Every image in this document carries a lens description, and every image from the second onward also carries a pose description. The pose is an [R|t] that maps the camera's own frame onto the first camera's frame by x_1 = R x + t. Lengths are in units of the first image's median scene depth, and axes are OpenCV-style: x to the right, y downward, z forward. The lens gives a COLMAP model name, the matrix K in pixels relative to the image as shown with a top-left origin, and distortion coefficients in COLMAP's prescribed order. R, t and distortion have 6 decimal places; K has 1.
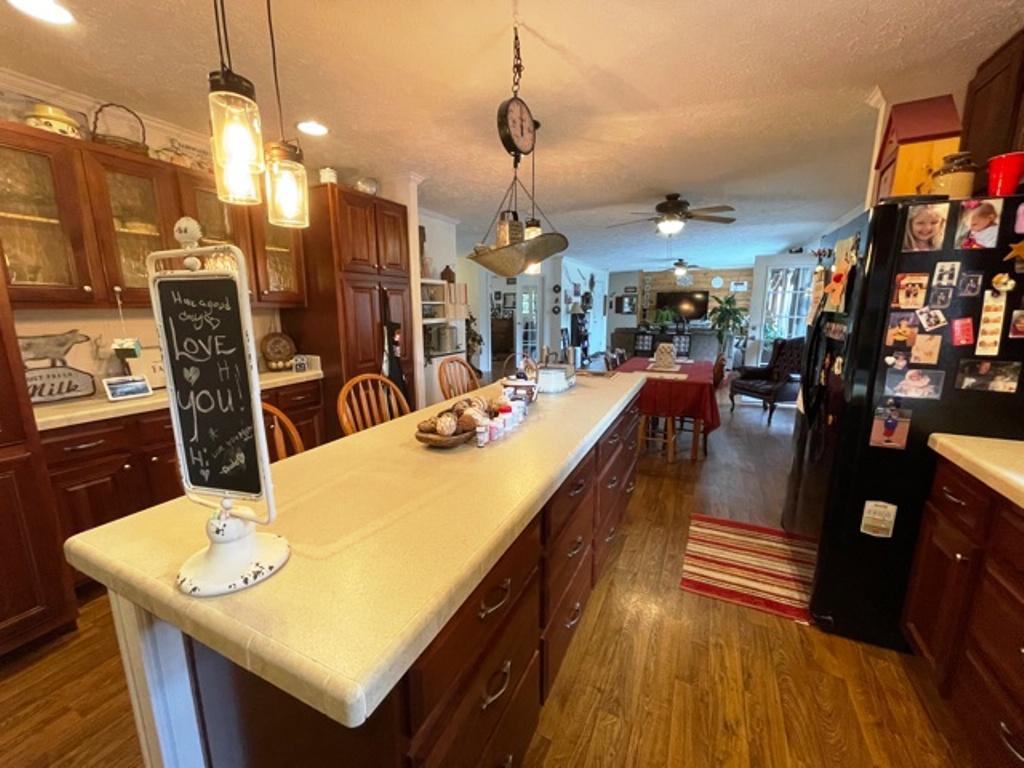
lens RADIAL K [[413.7, 0, 512.0], [0, 413.7, 384.0], [0, 0, 1]] dist [0.001694, 0.000249]
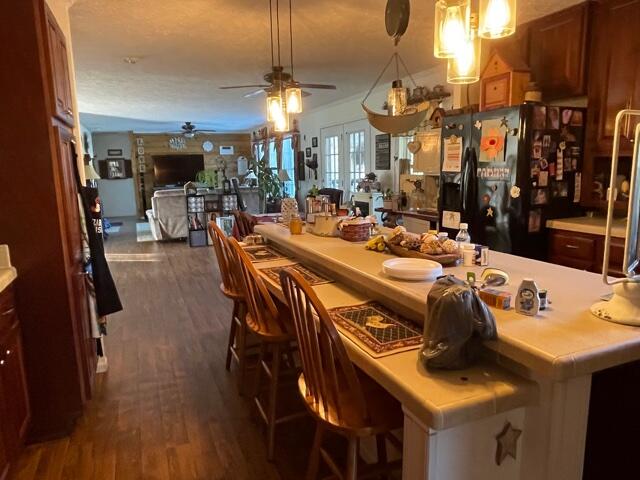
lens RADIAL K [[446.9, 0, 320.0], [0, 446.9, 240.0], [0, 0, 1]] dist [-0.034135, 0.094241]
pose [[0.664903, -0.134716, 0.734681, -1.297500], [0.160086, 0.986446, 0.036000, -0.041291], [-0.729573, 0.093675, 0.677457, 0.354139]]
